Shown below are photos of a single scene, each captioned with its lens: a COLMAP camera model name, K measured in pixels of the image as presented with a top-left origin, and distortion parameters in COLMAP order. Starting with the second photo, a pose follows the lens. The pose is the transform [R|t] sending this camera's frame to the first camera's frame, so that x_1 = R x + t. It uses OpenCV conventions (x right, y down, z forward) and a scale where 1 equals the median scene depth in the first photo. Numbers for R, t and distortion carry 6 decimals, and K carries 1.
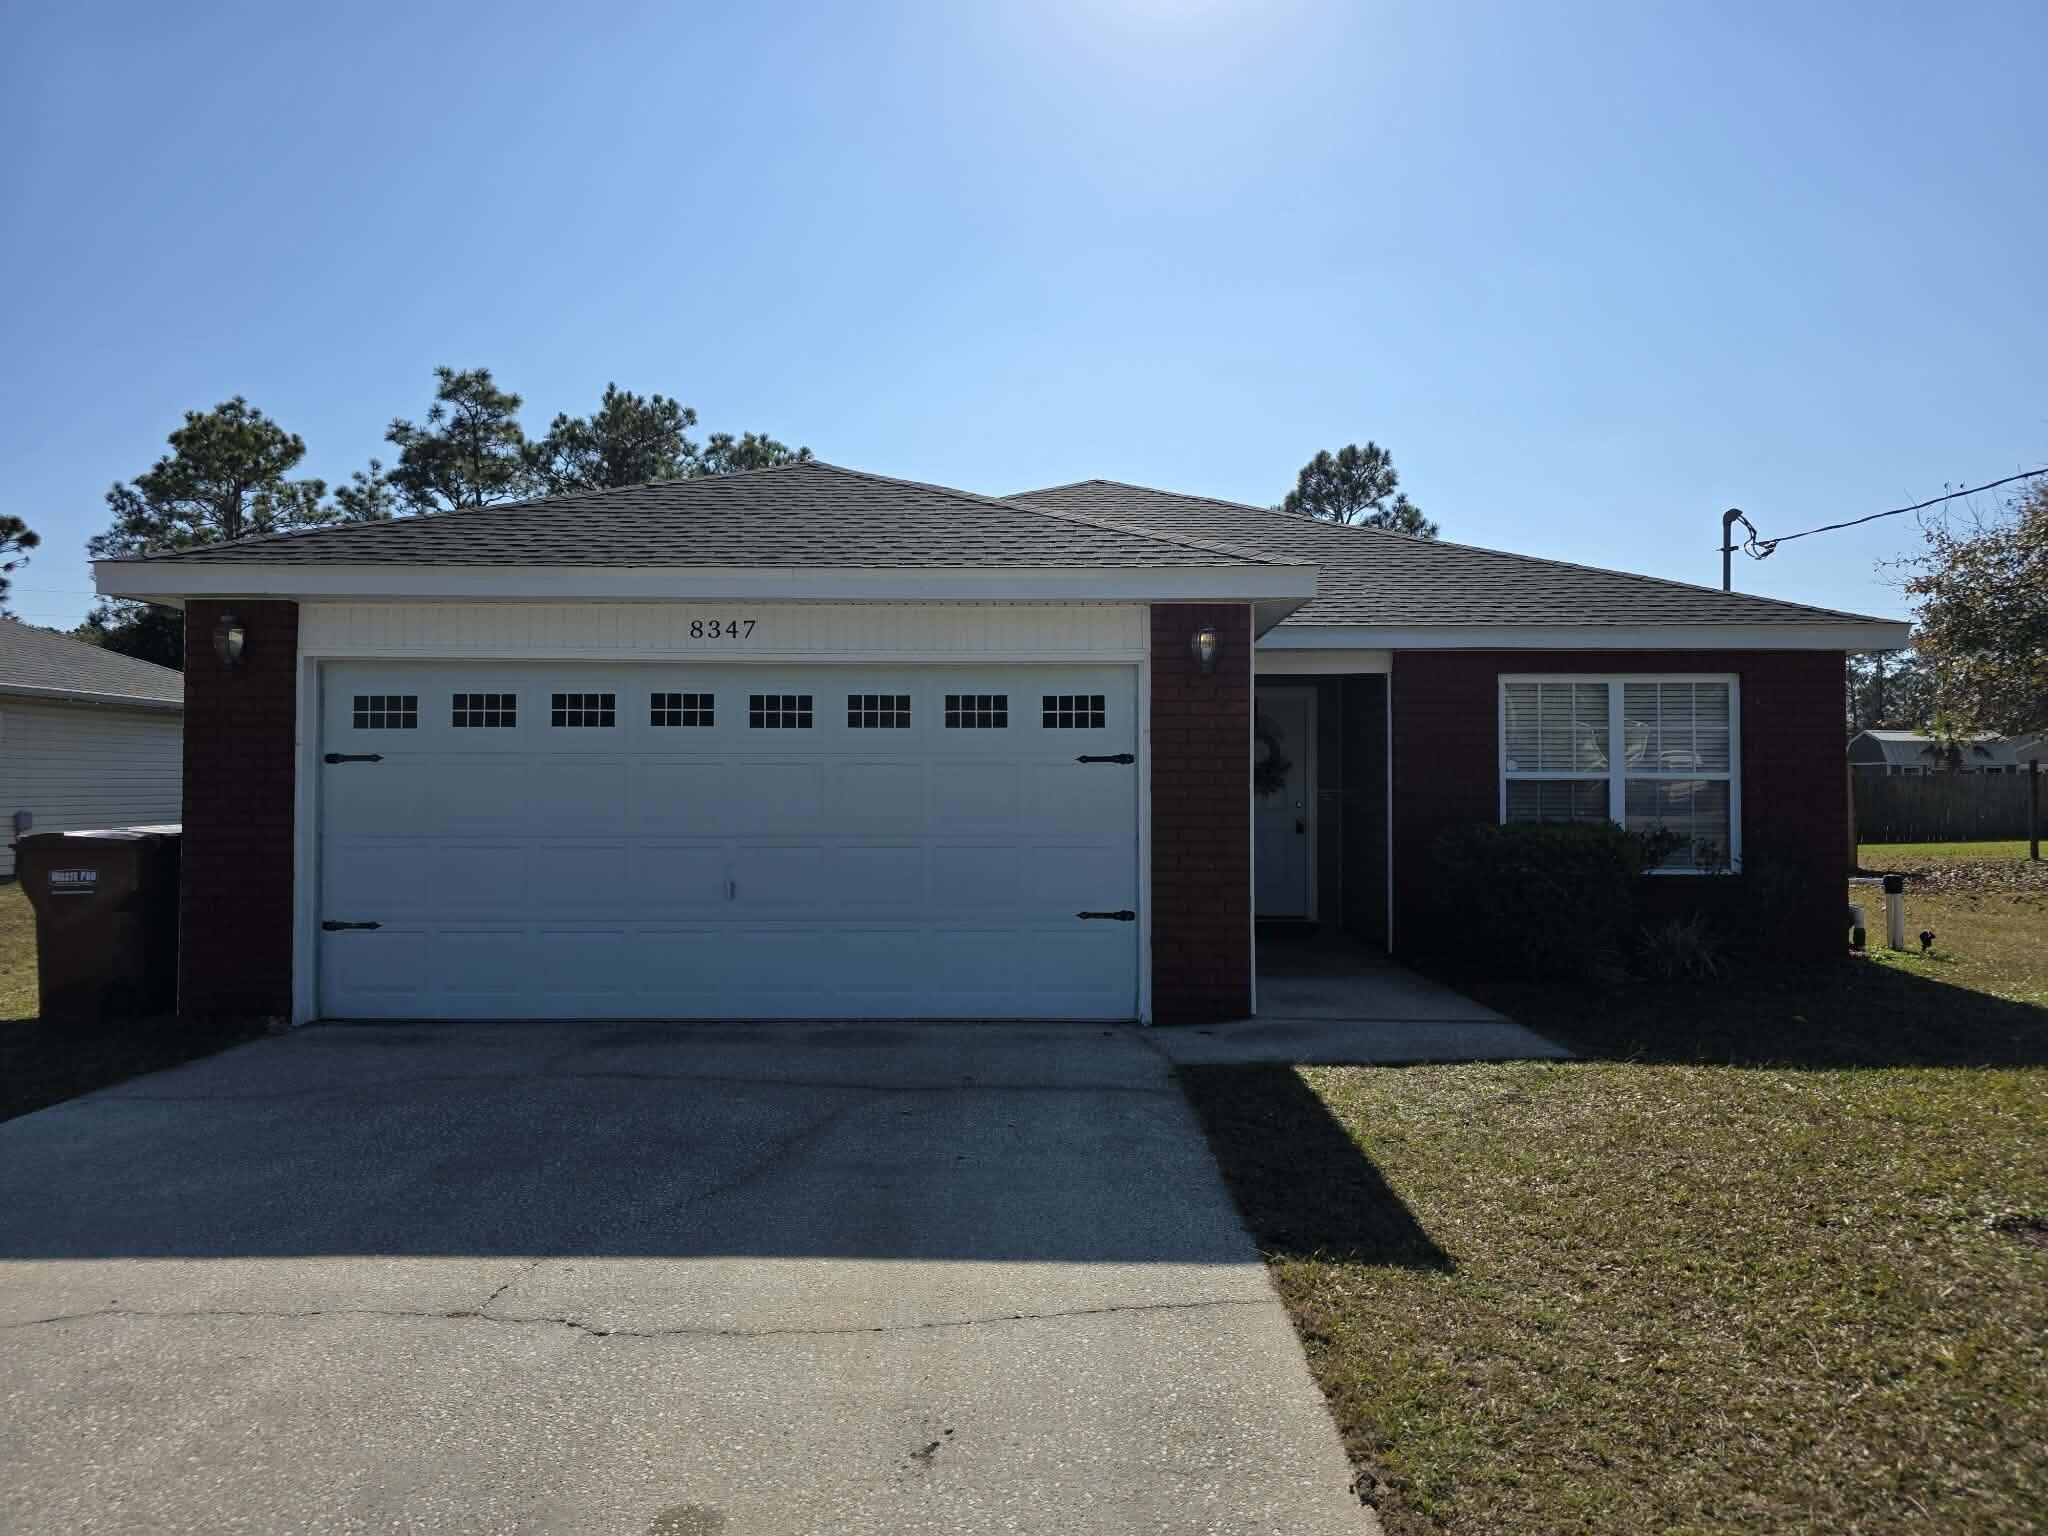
lens RADIAL K [[1378.5, 0, 1034.9], [0, 1378.5, 757.2], [0, 0, 1]] dist [0.051310, -0.014760]
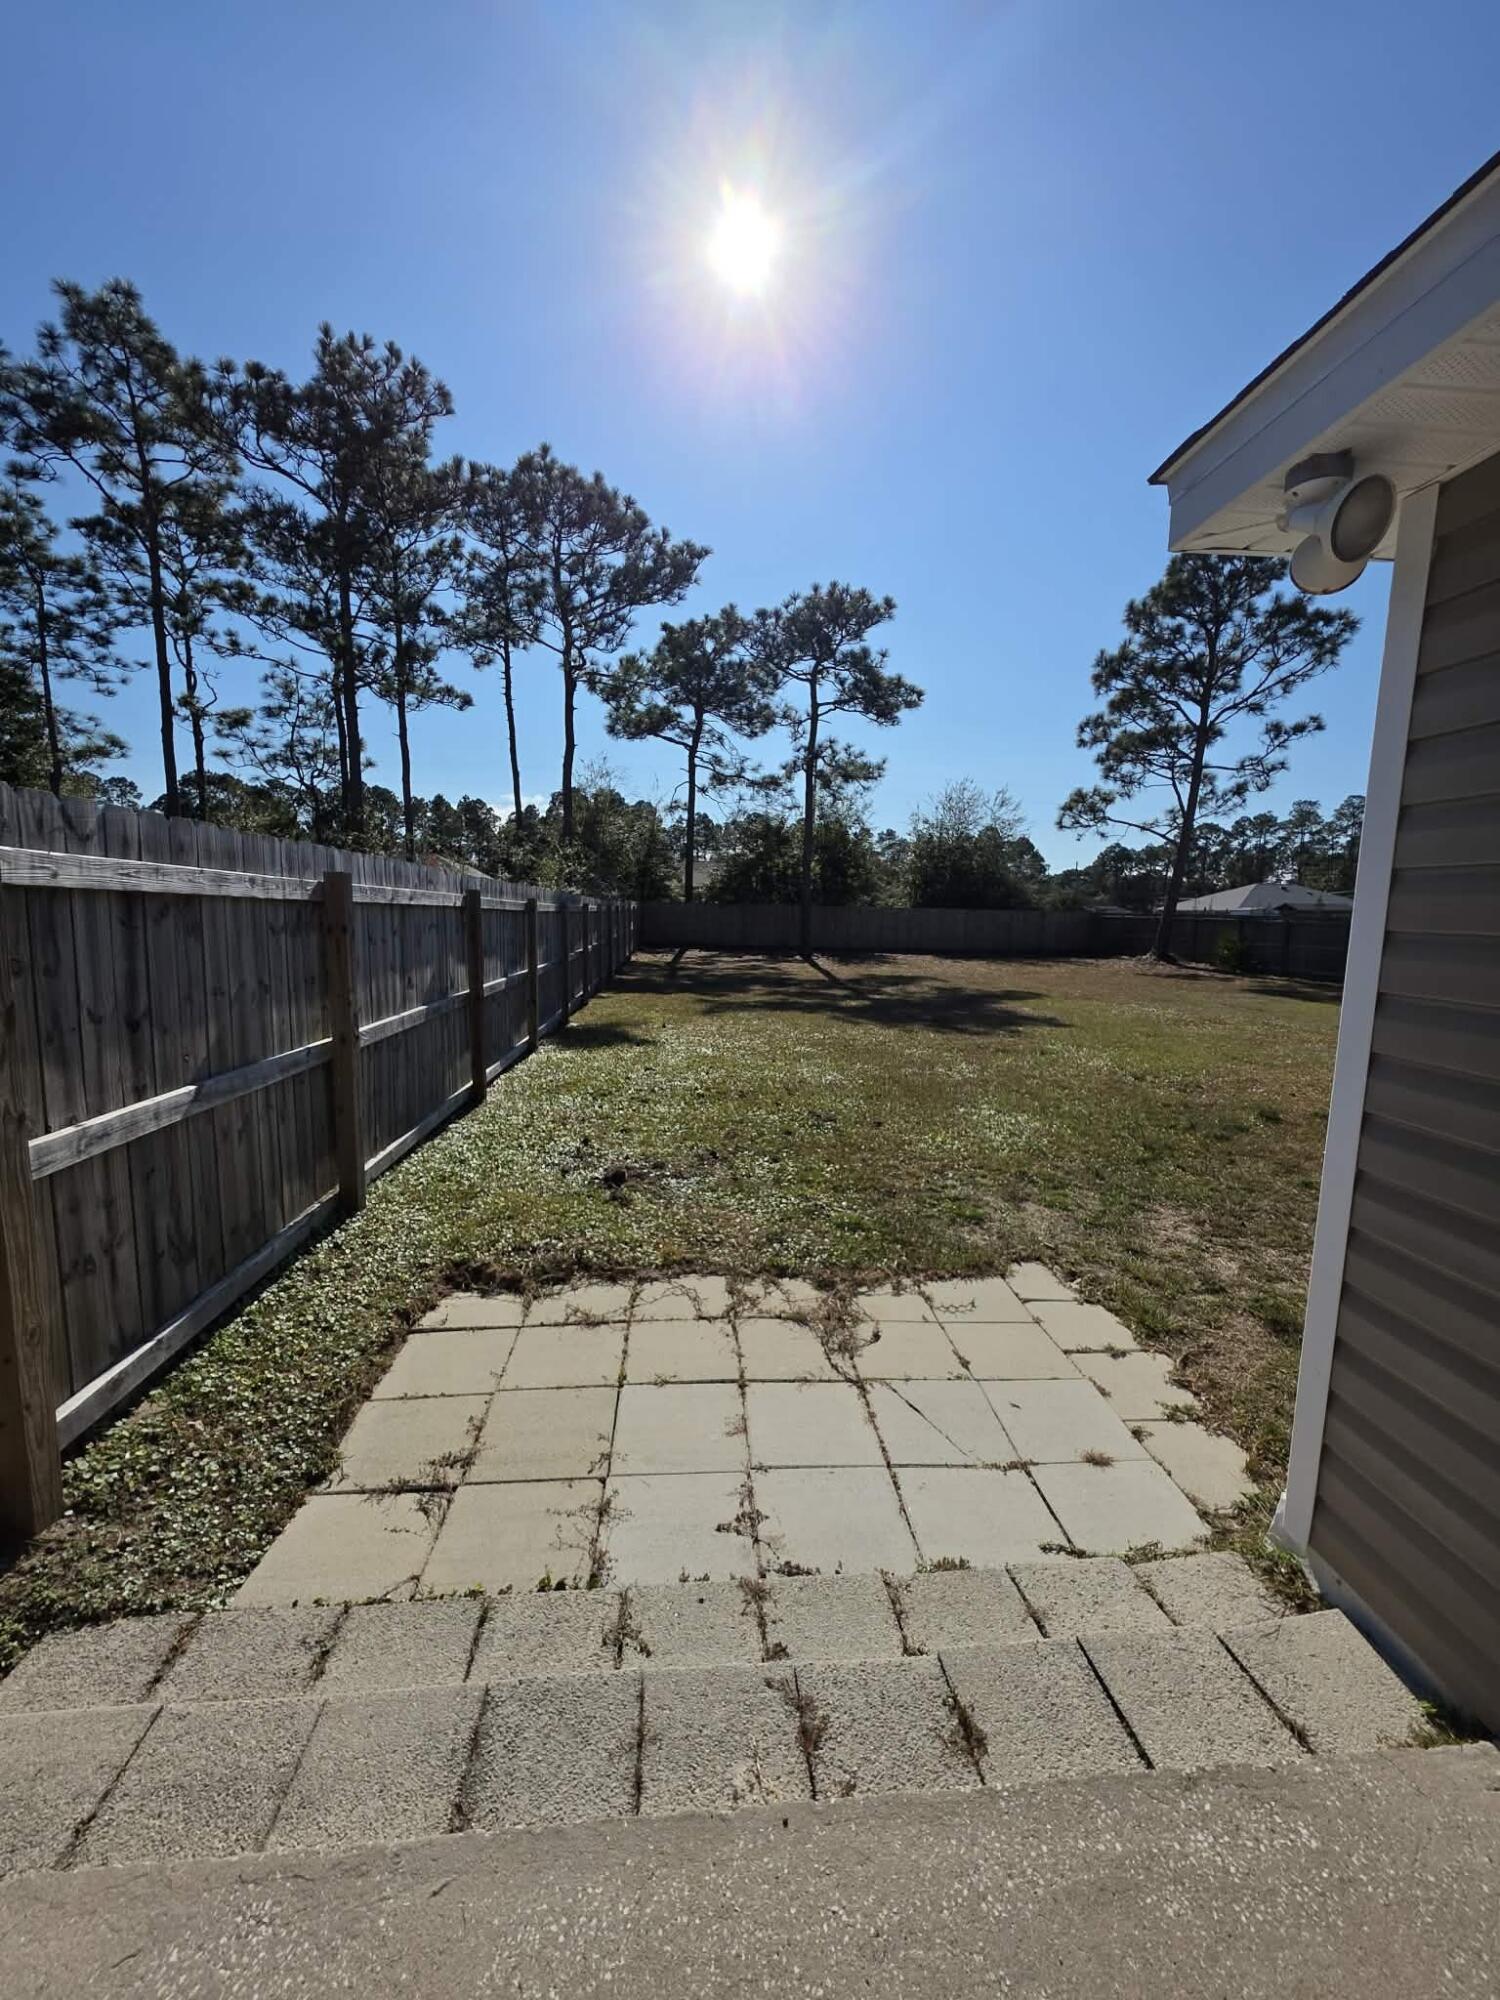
lens RADIAL K [[804.4, 0, 743.3], [0, 804.4, 1003.2], [0, 0, 1]] dist [0.000808, 0.001363]
pose [[0.996519, 0.007394, 0.083038, -0.565709], [-0.018751, 0.990416, 0.136839, 0.028803], [-0.081230, -0.137920, 0.987107, 2.381135]]
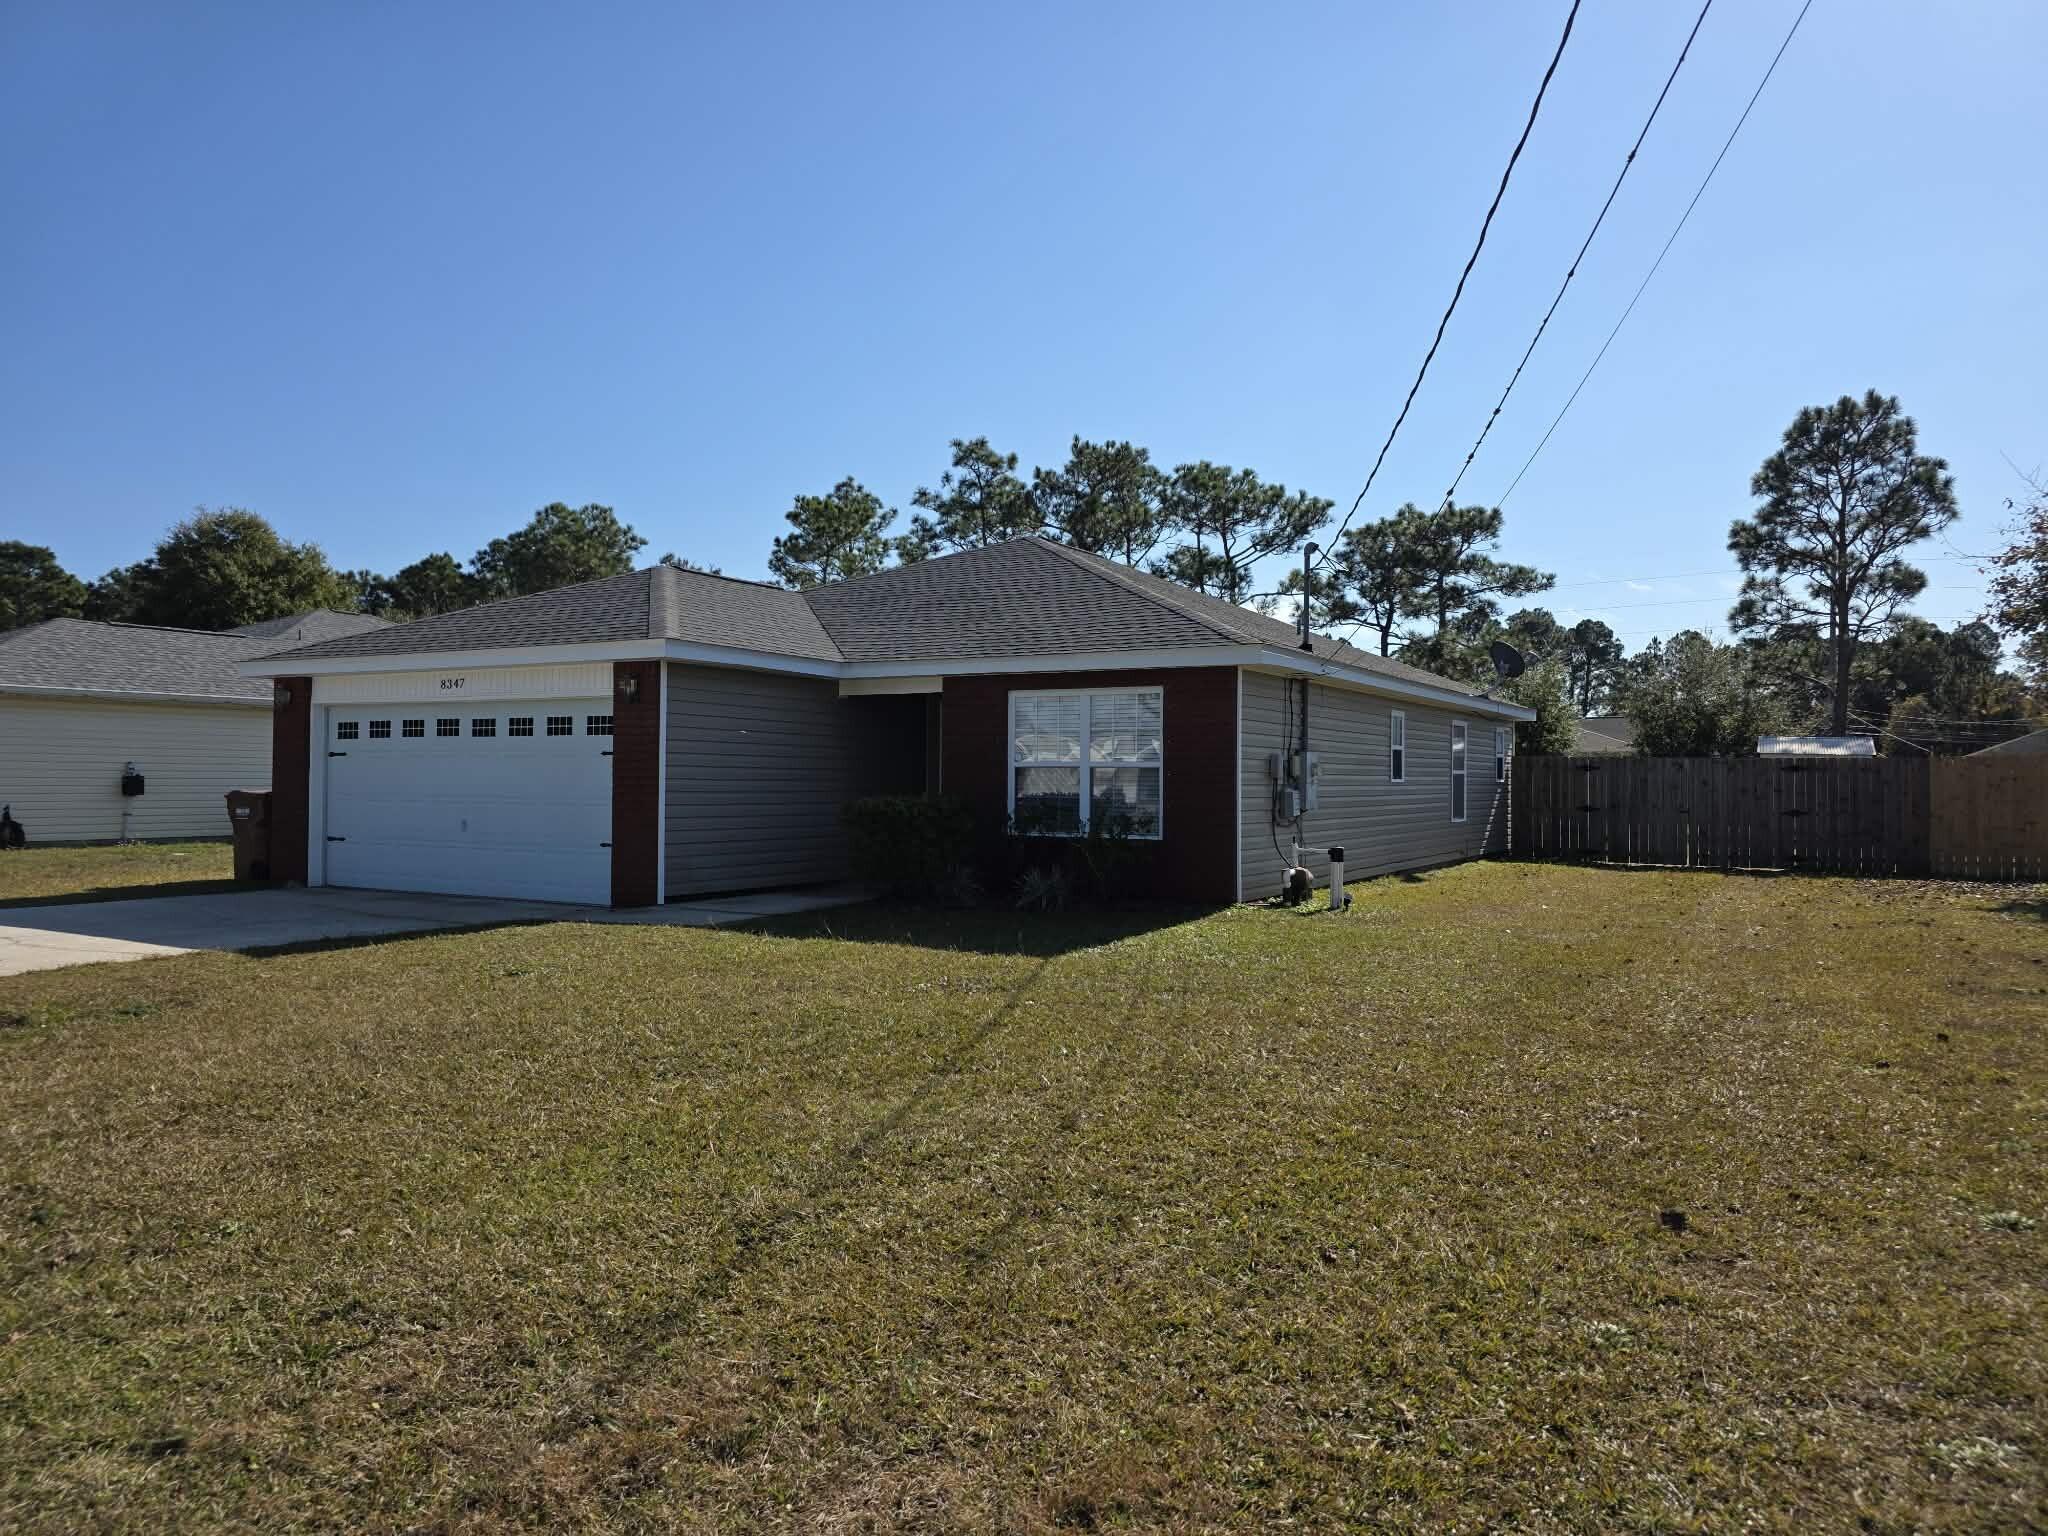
lens RADIAL K [[1378.5, 0, 1021.8], [0, 1378.5, 768.3], [0, 0, 1]] dist [0.051310, -0.014760]
pose [[0.870139, 0.001453, -0.492803, 1.018771], [0.003837, 0.999945, 0.009723, 0.004041], [0.492791, -0.010351, 0.870086, -0.184223]]
